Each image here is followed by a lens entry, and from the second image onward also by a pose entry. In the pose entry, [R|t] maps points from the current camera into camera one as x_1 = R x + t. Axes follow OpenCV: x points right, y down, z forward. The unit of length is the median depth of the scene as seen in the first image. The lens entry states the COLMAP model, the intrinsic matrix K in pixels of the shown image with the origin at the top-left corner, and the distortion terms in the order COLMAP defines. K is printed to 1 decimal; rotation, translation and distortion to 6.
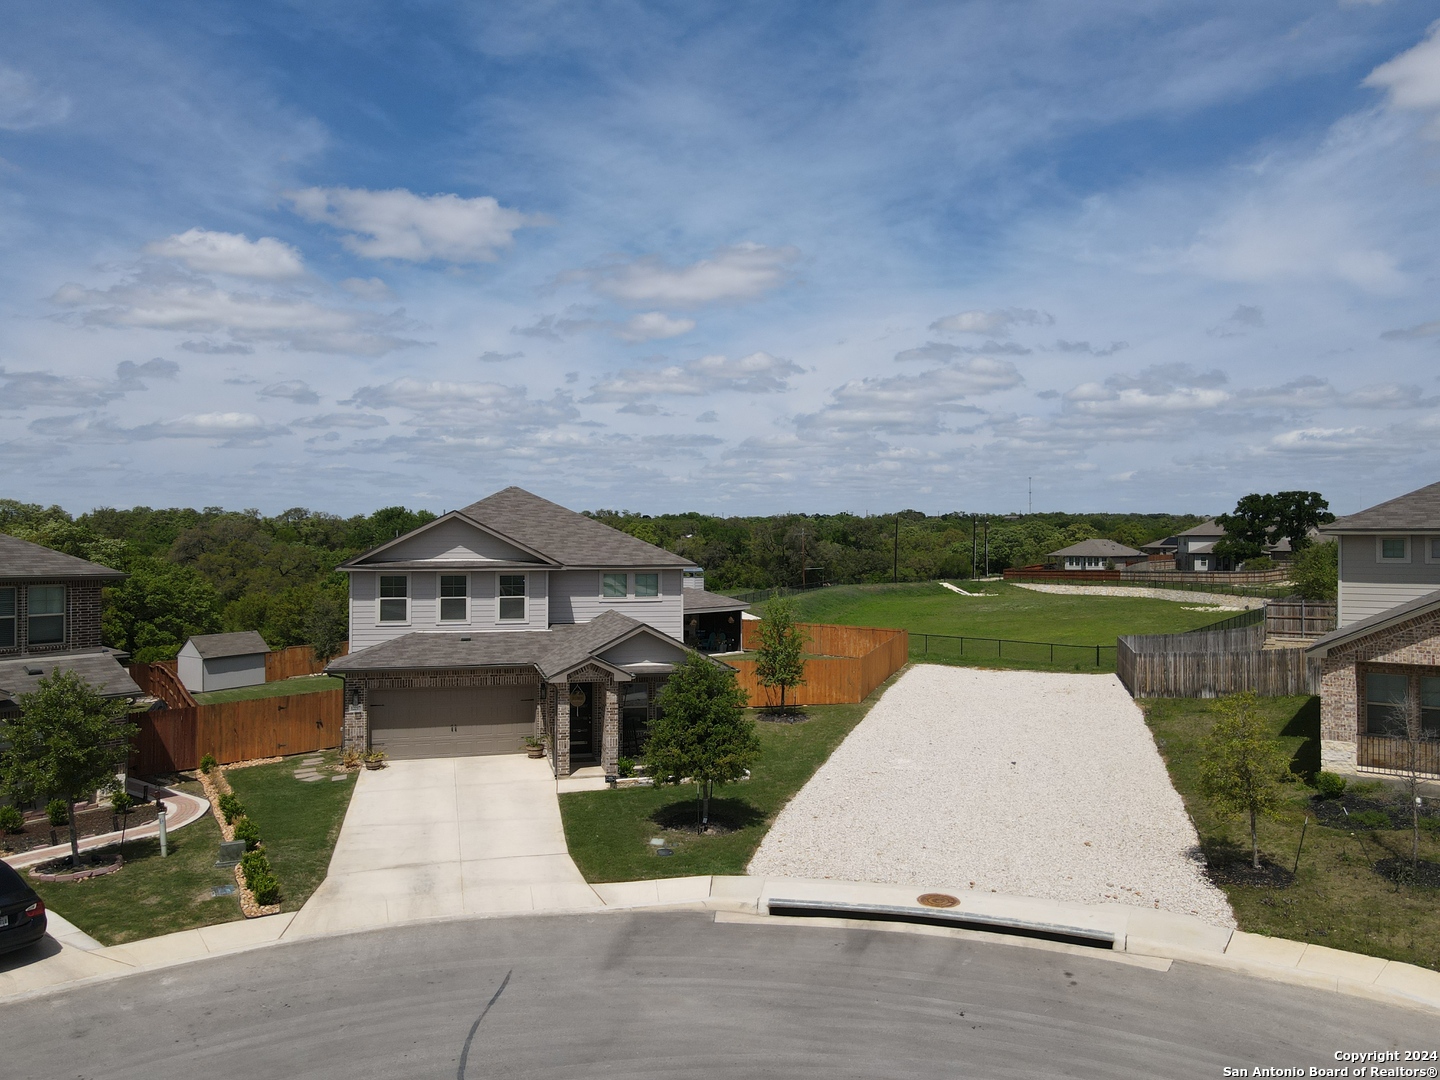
lens RADIAL K [[1061.3, 0, 721.4], [0, 1061.3, 533.4], [0, 0, 1]] dist [-0.004544, 0.047008]
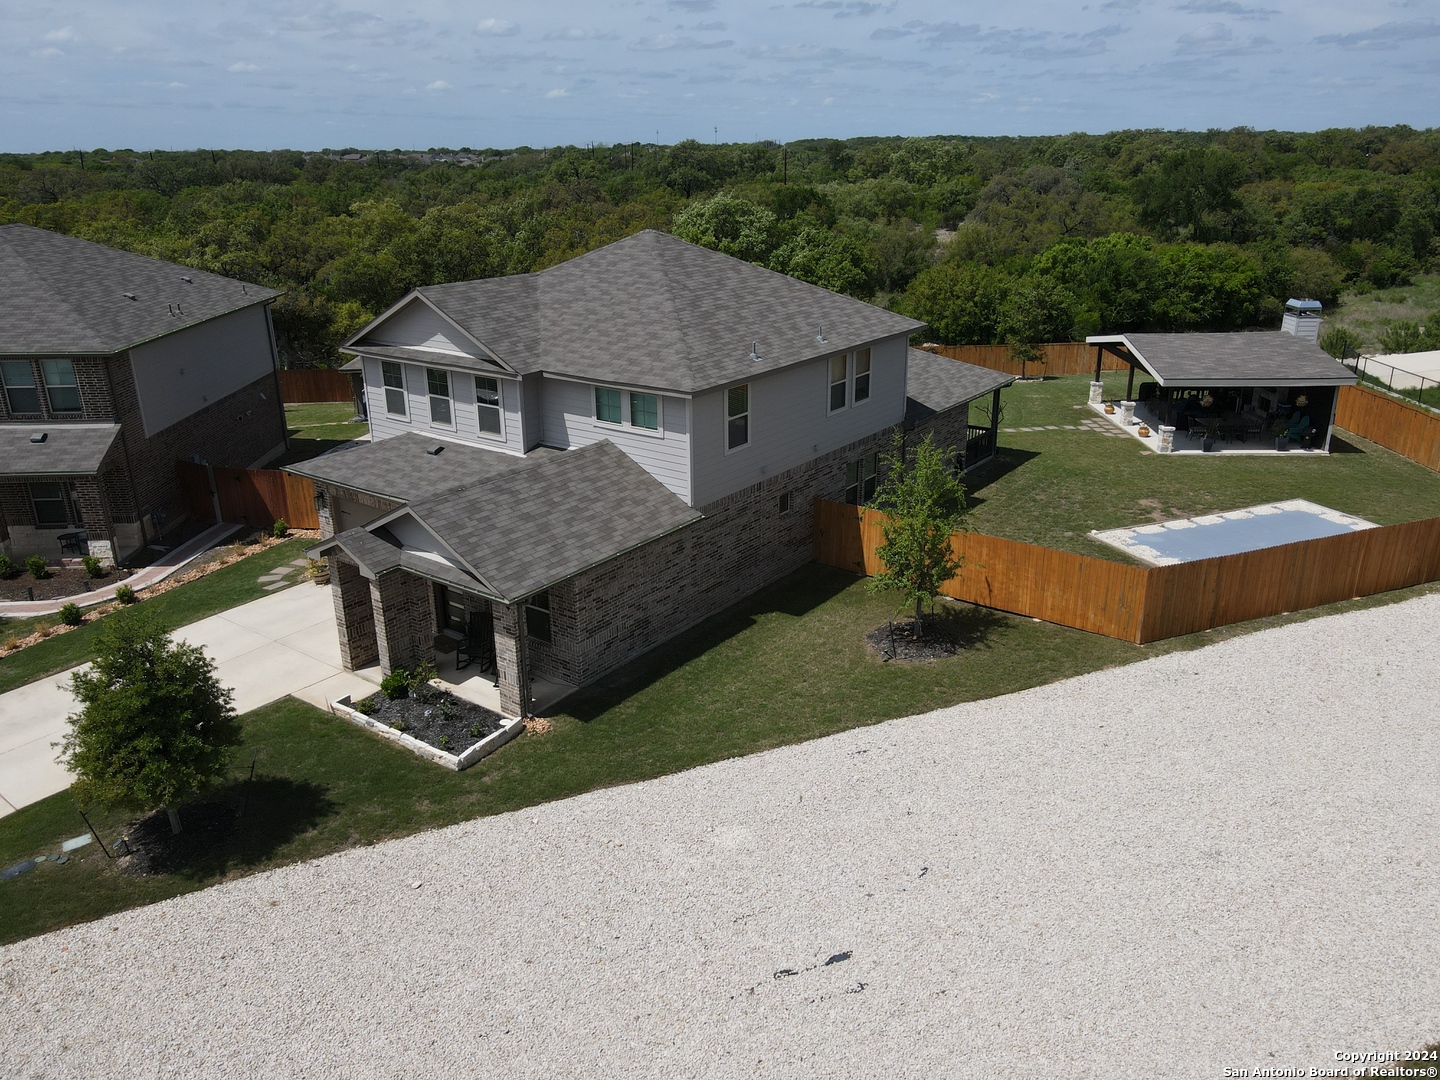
lens RADIAL K [[1061.3, 0, 721.4], [0, 1061.3, 533.4], [0, 0, 1]] dist [-0.004544, 0.047008]
pose [[0.626523, 0.254553, -0.736662, 0.501410], [0.016863, 0.940514, 0.339336, -0.111558], [0.779220, -0.225025, 0.584962, 0.672323]]
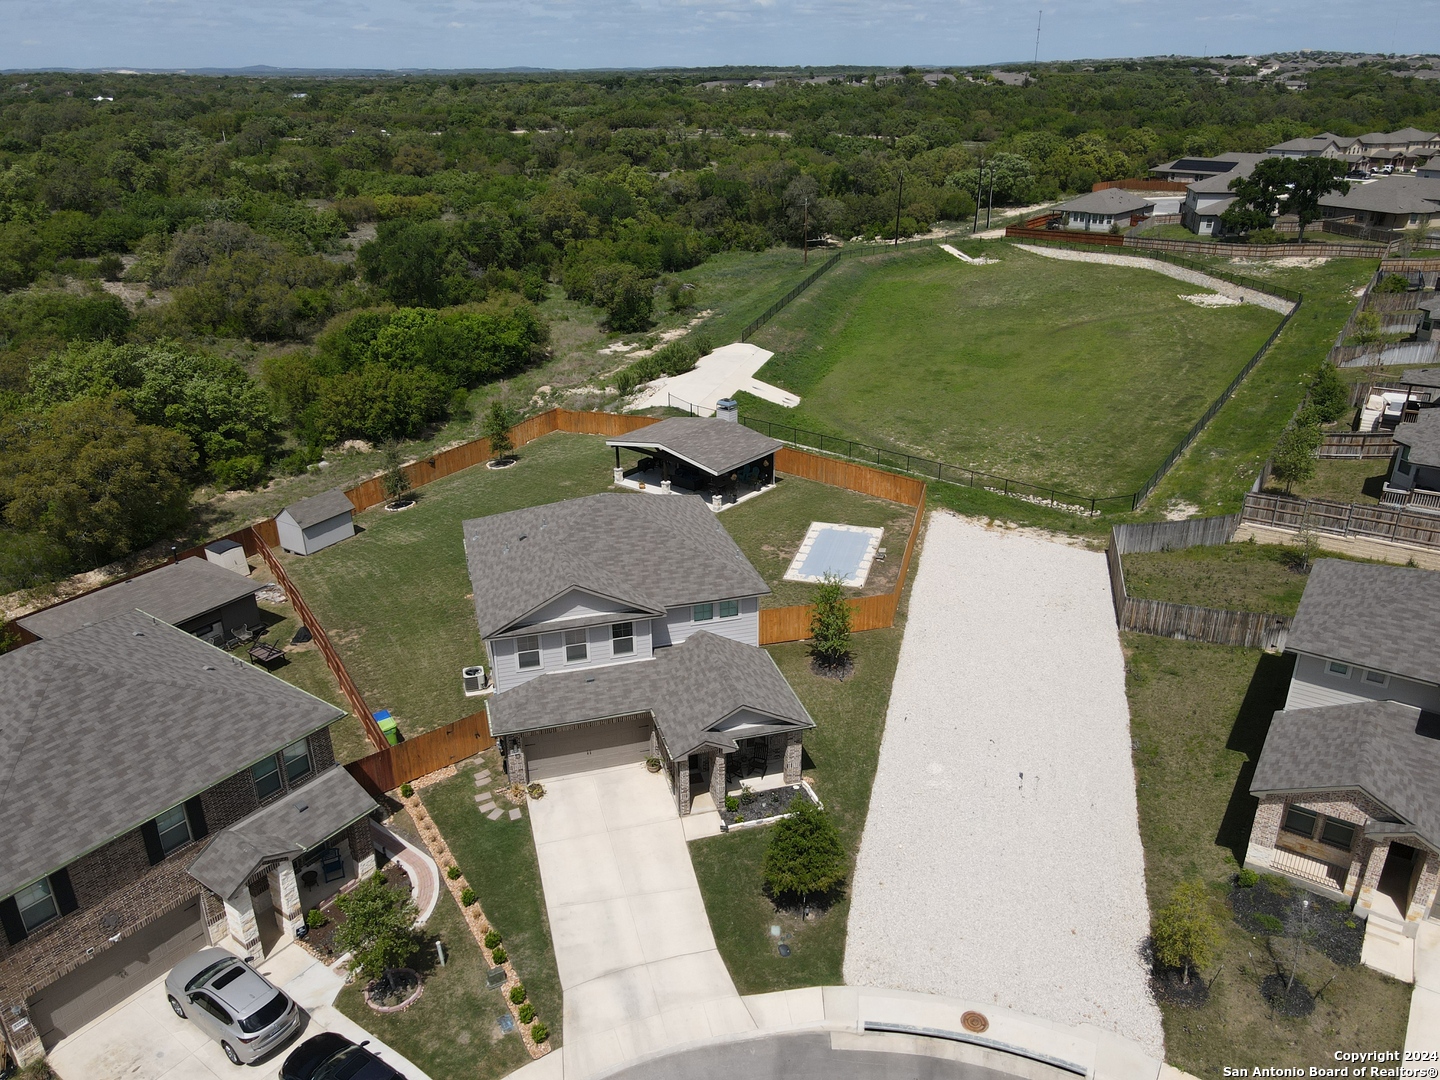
lens RADIAL K [[1061.3, 0, 721.4], [0, 1061.3, 533.4], [0, 0, 1]] dist [-0.004544, 0.047008]
pose [[0.999735, -0.016838, 0.015712, -0.102658], [0.009124, 0.915990, 0.401098, -0.543905], [-0.021146, -0.400848, 0.915901, -0.069314]]
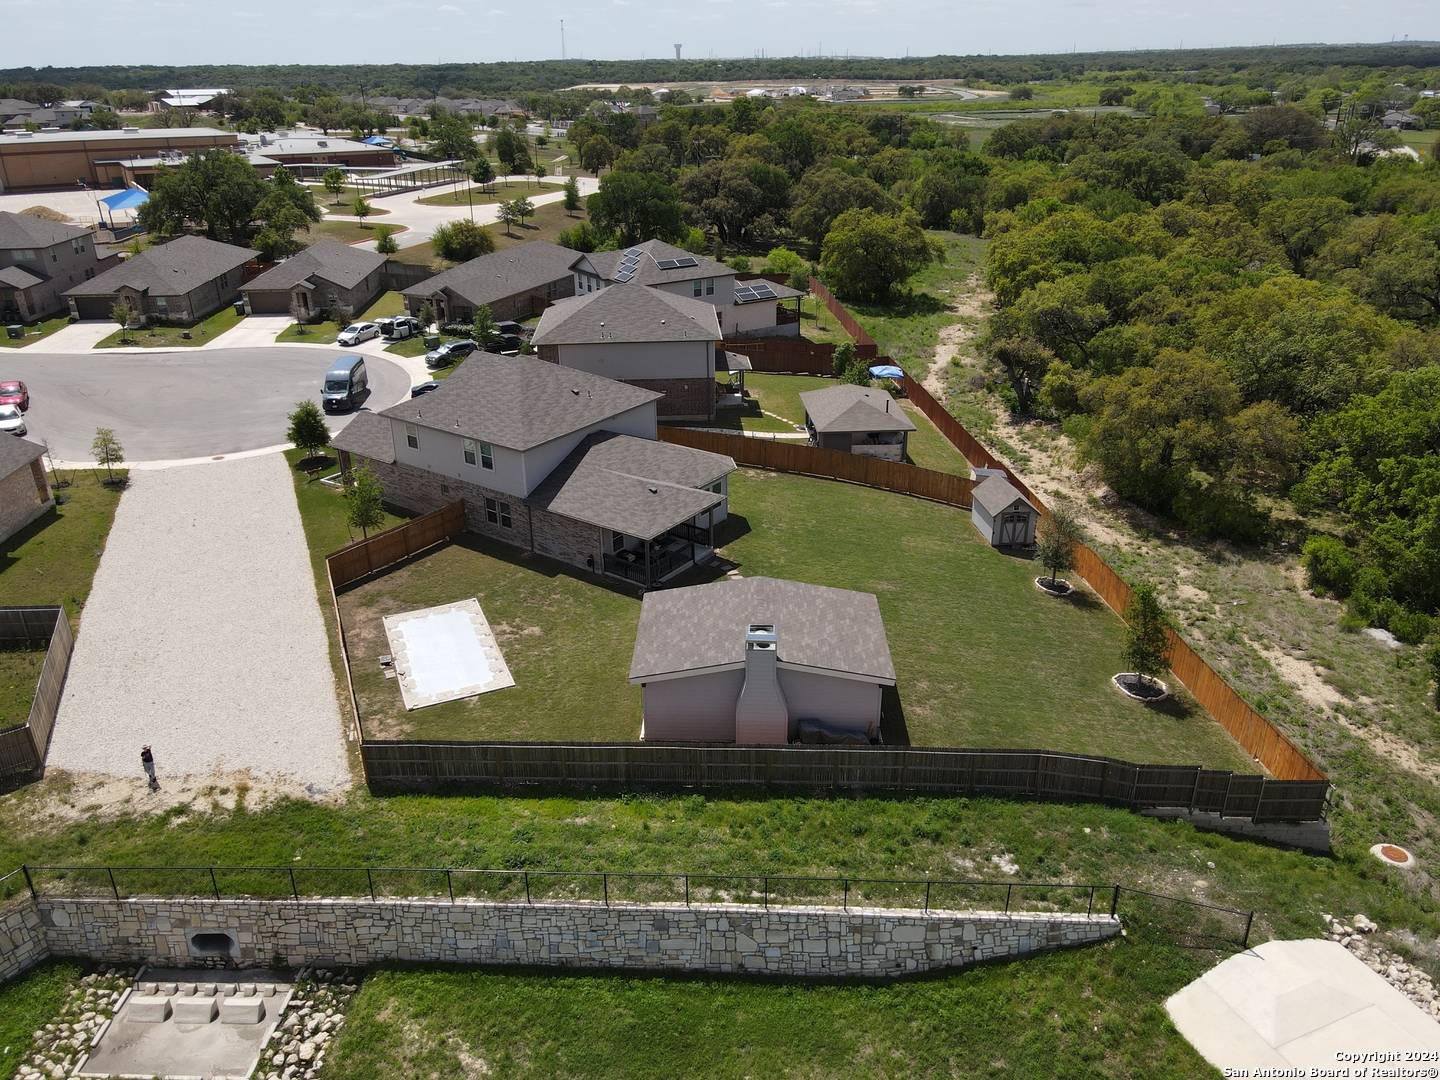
lens RADIAL K [[1061.3, 0, 721.4], [0, 1061.3, 533.4], [0, 0, 1]] dist [-0.004544, 0.047008]
pose [[-0.771505, 0.267951, -0.577046, 0.600127], [0.015053, 0.914421, 0.404485, -0.481825], [0.636045, 0.303376, -0.709514, 2.727712]]
